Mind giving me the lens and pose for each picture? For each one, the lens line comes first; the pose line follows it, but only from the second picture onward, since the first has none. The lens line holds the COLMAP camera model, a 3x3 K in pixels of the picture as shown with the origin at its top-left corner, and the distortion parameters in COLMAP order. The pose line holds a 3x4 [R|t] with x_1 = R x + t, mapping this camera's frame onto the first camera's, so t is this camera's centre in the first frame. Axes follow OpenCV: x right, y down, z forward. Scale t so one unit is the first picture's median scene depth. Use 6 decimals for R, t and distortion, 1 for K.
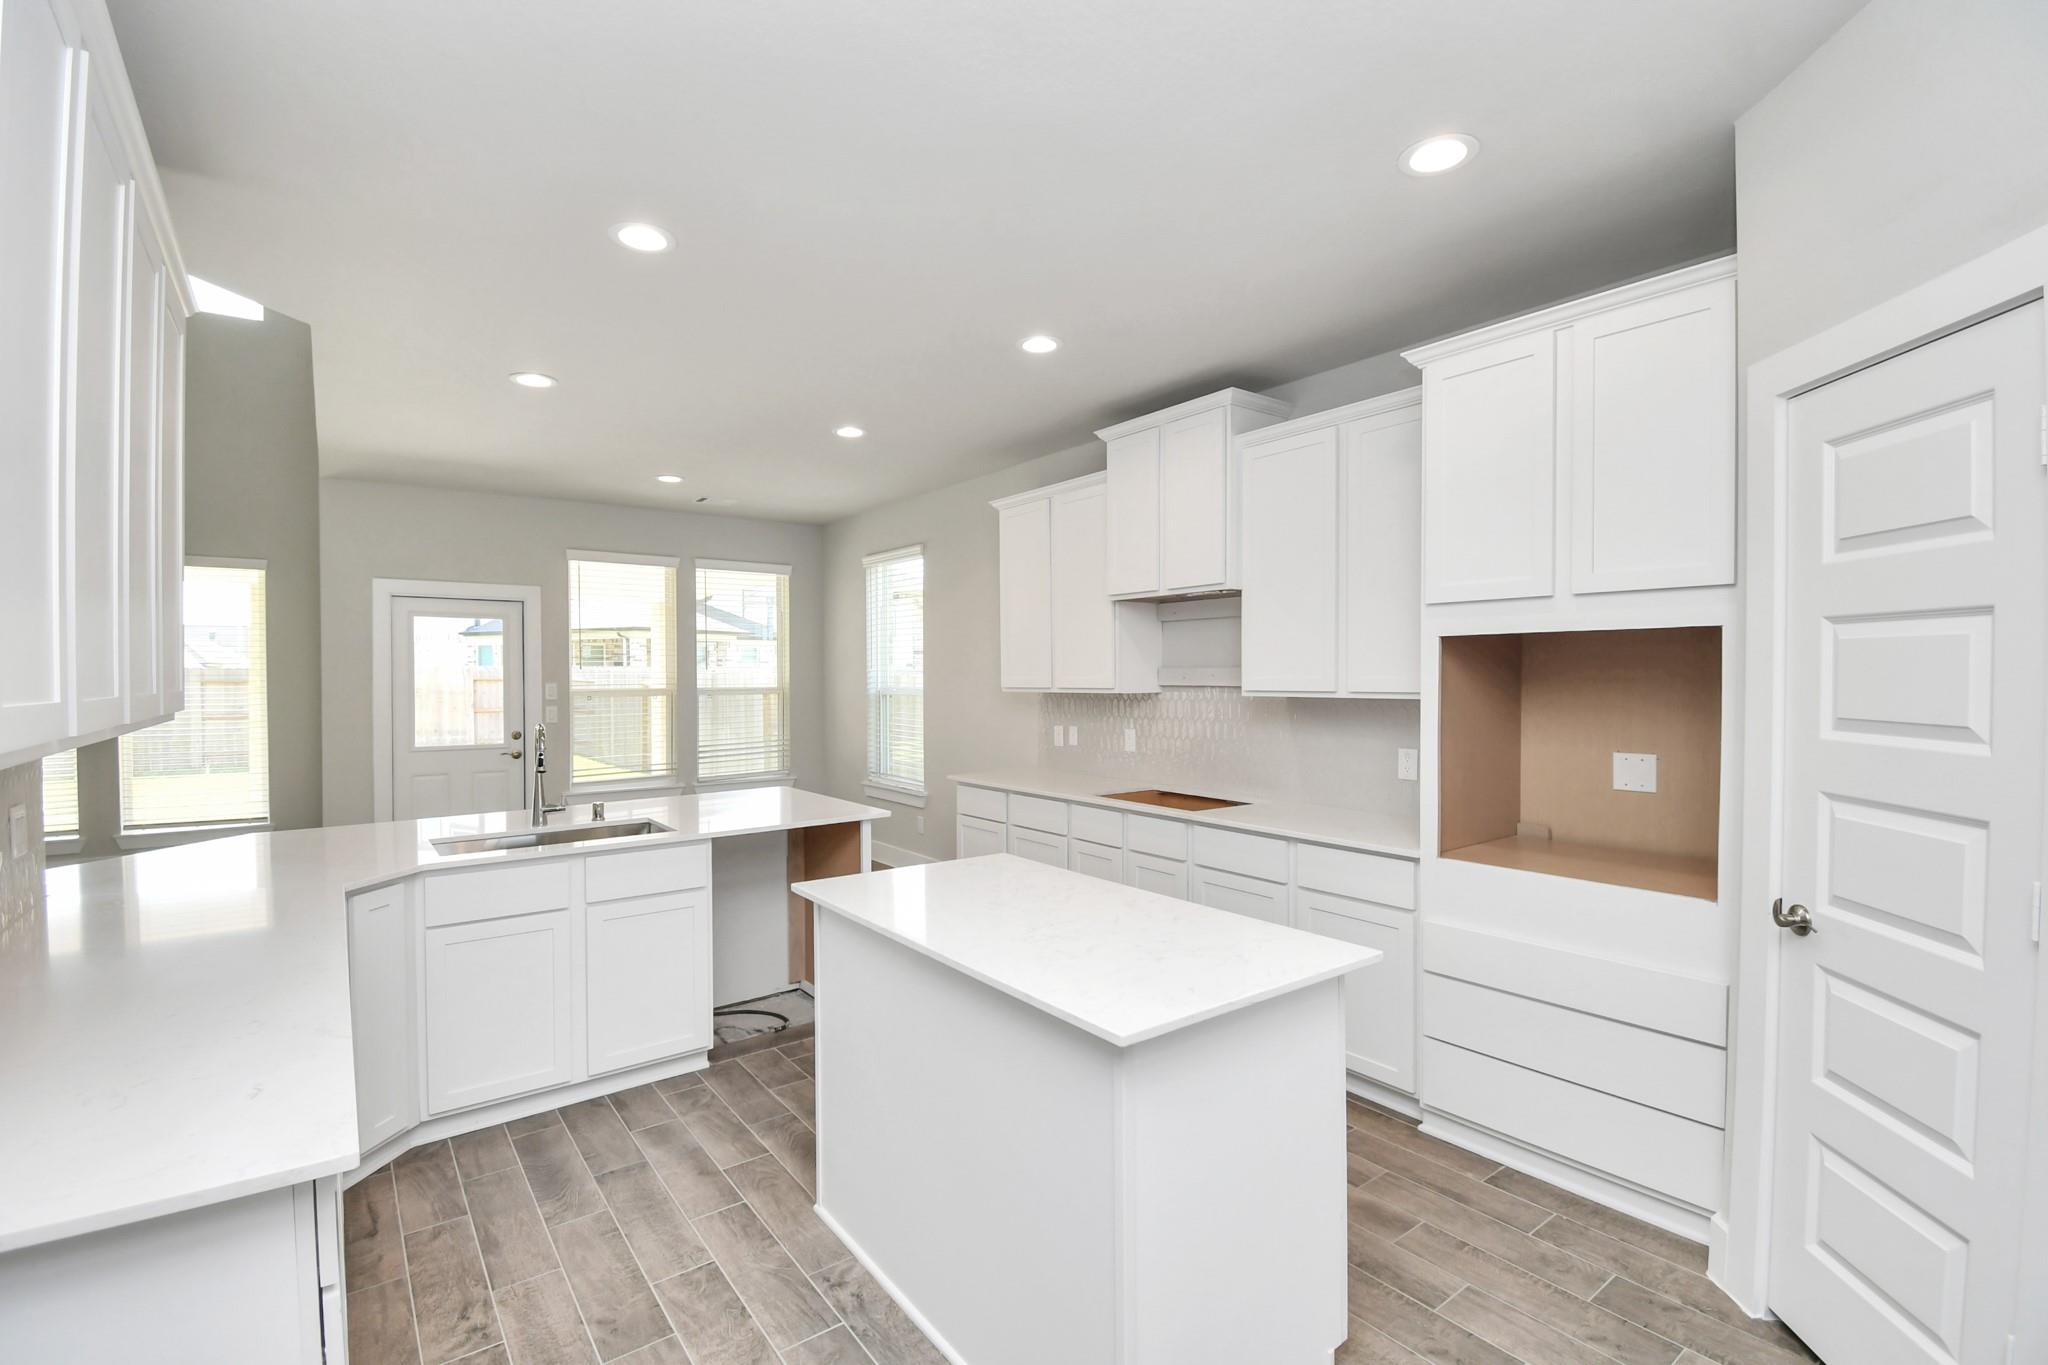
lens RADIAL K [[897.1, 0, 1015.2], [0, 897.1, 688.0], [0, 0, 1]] dist [0.022075, -0.028626]
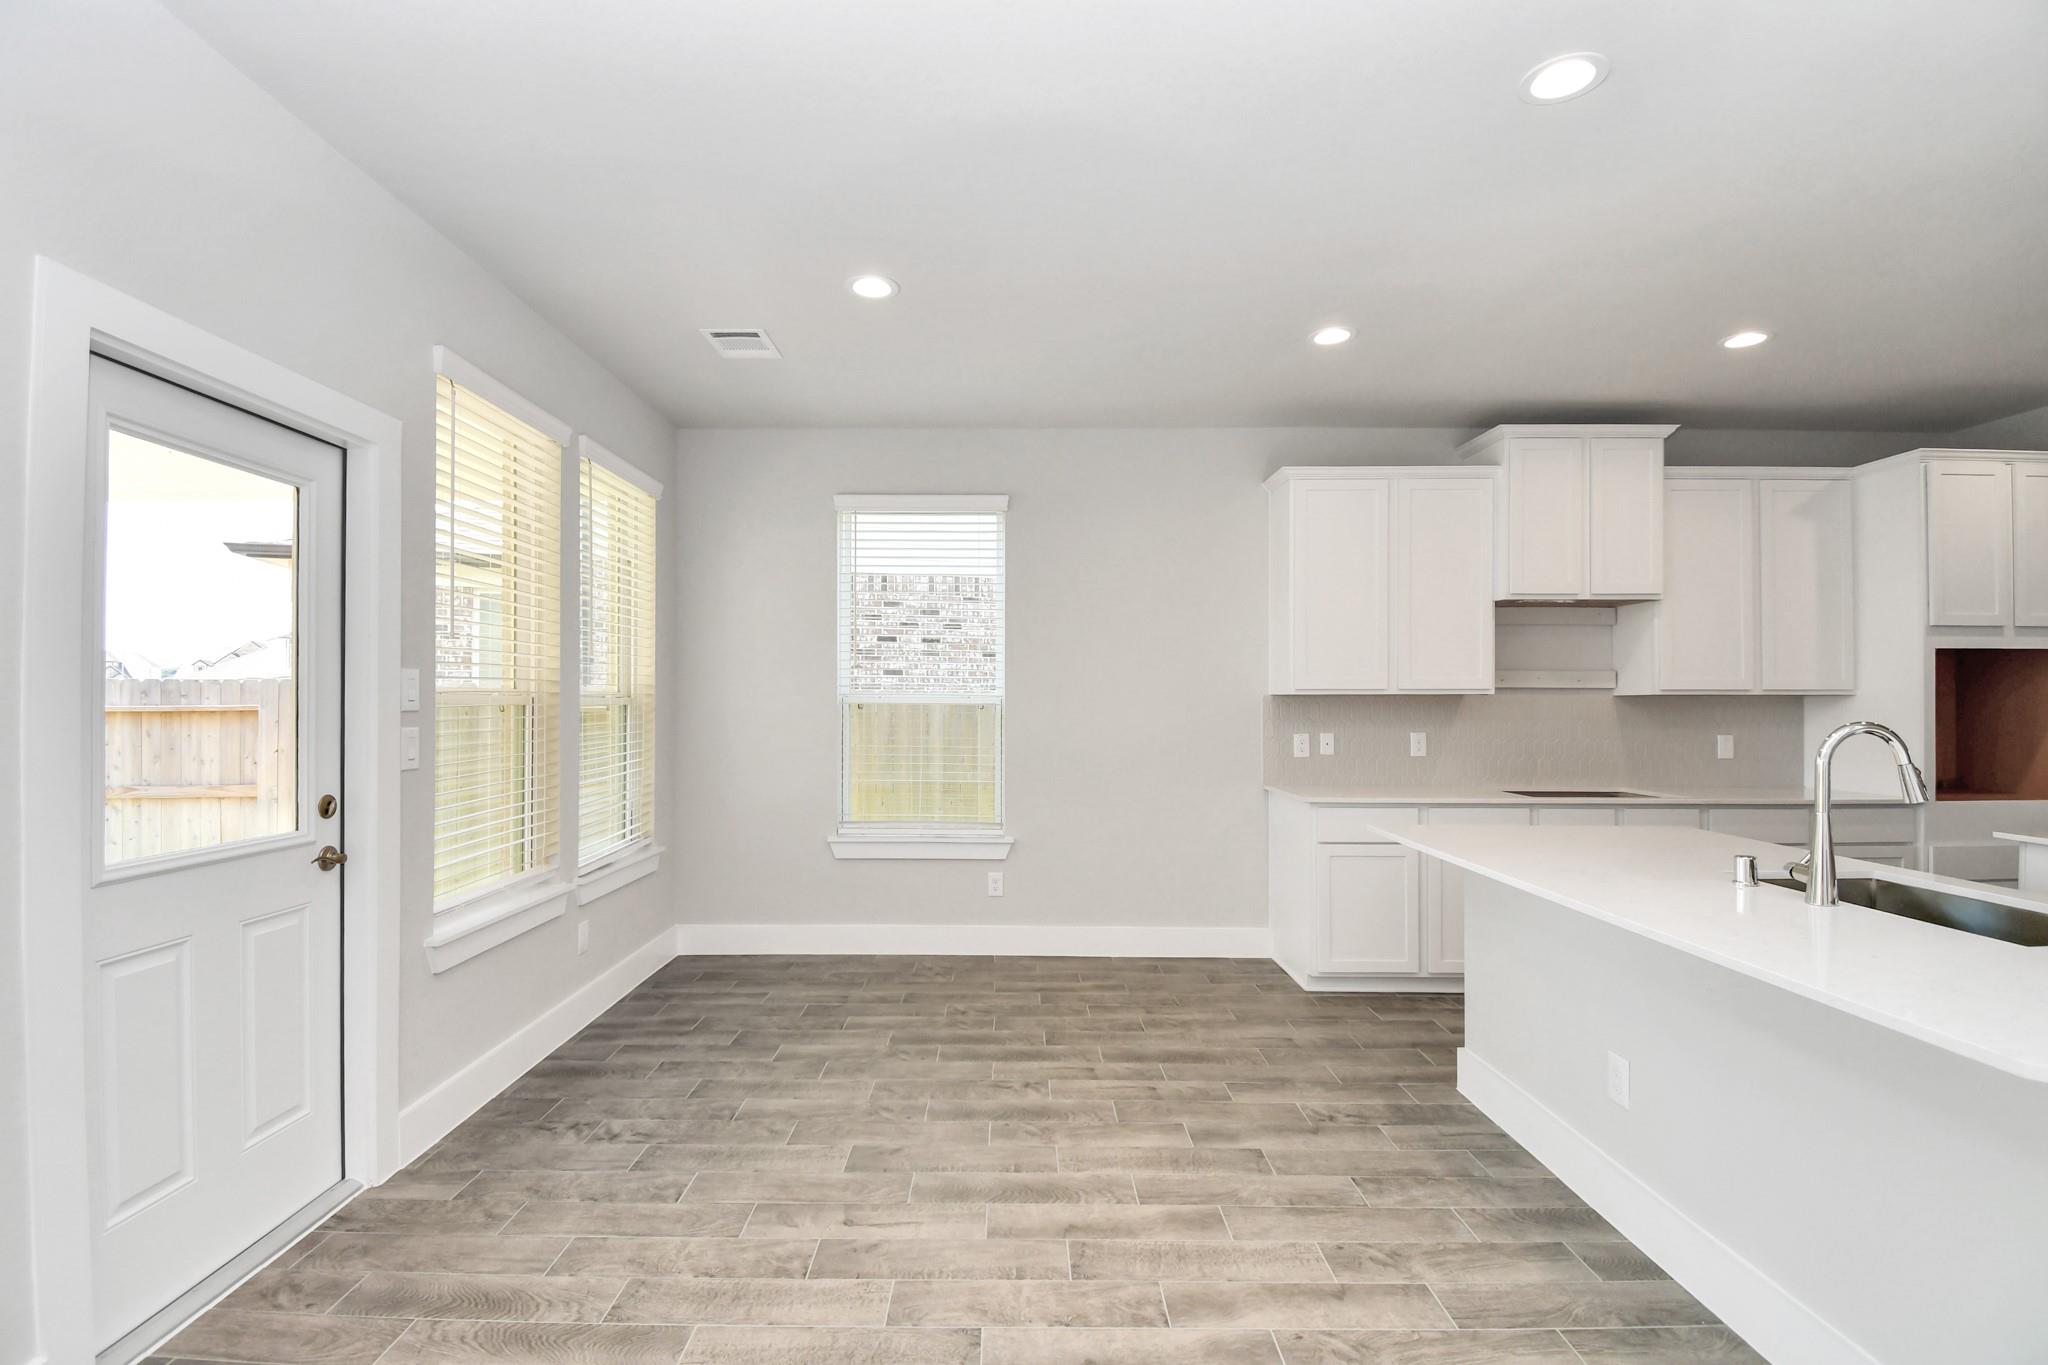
lens RADIAL K [[897.1, 0, 1015.2], [0, 897.1, 688.0], [0, 0, 1]] dist [0.022075, -0.028626]
pose [[0.612751, 0.018444, 0.790061, -0.723682], [0.004268, 0.999636, -0.026646, 0.016706], [-0.790265, 0.019699, 0.612449, 0.591976]]
